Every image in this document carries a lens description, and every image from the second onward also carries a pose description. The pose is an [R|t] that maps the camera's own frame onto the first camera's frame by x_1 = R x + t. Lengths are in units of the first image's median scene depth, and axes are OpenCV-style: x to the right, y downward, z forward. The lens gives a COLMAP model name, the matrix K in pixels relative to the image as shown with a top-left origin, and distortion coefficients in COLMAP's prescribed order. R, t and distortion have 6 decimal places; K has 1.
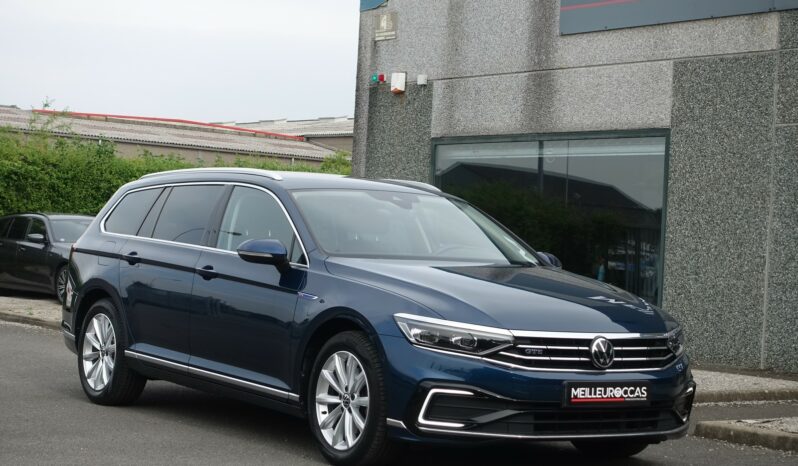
lens RADIAL K [[1605.5, 0, 399.0], [0, 1605.5, 233.0], [0, 0, 1]] dist [0.022004, -0.205768]
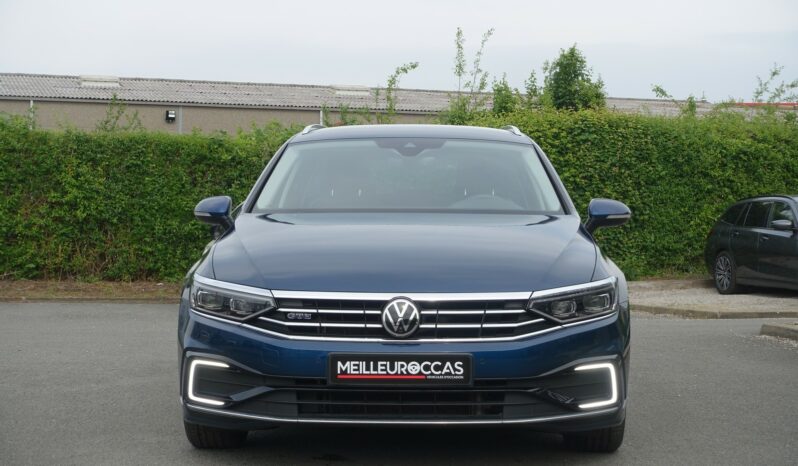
lens RADIAL K [[1796.0, 0, 399.0], [0, 1796.0, 233.0], [0, 0, 1]] dist [-0.048695, -0.033968]
pose [[0.816965, -0.036720, -0.575517, 0.283632], [0.036573, 0.999261, -0.011841, 0.019170], [0.575526, -0.011374, 0.817704, 0.122665]]
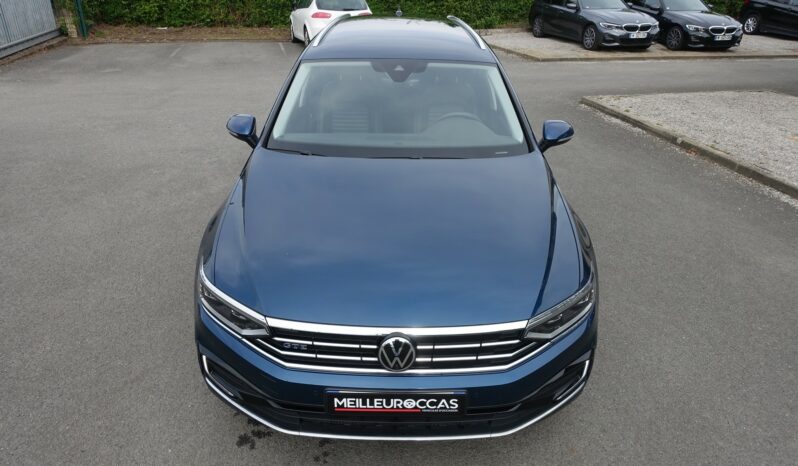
lens RADIAL K [[582.2, 0, 399.0], [0, 582.2, 233.0], [0, 0, 1]] dist [-0.003922, -0.002335]
pose [[0.831695, 0.217485, -0.510866, 0.116026], [0.026831, 0.903276, 0.428221, -0.045214], [0.554585, -0.369856, 0.745414, 0.360280]]
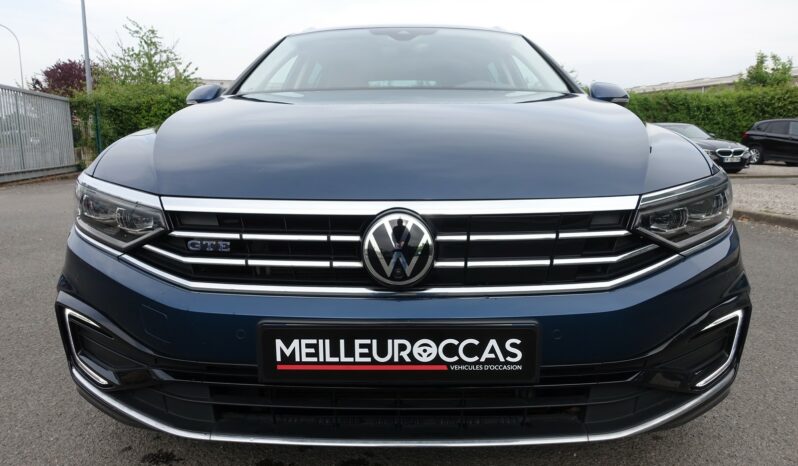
lens RADIAL K [[562.0, 0, 399.0], [0, 562.0, 233.0], [0, 0, 1]] dist [-0.001509, -0.002842]
pose [[0.821638, 0.040335, -0.568581, 0.092946], [0.046115, 0.989520, 0.136836, 0.022448], [0.568141, -0.138650, 0.811167, 0.393200]]
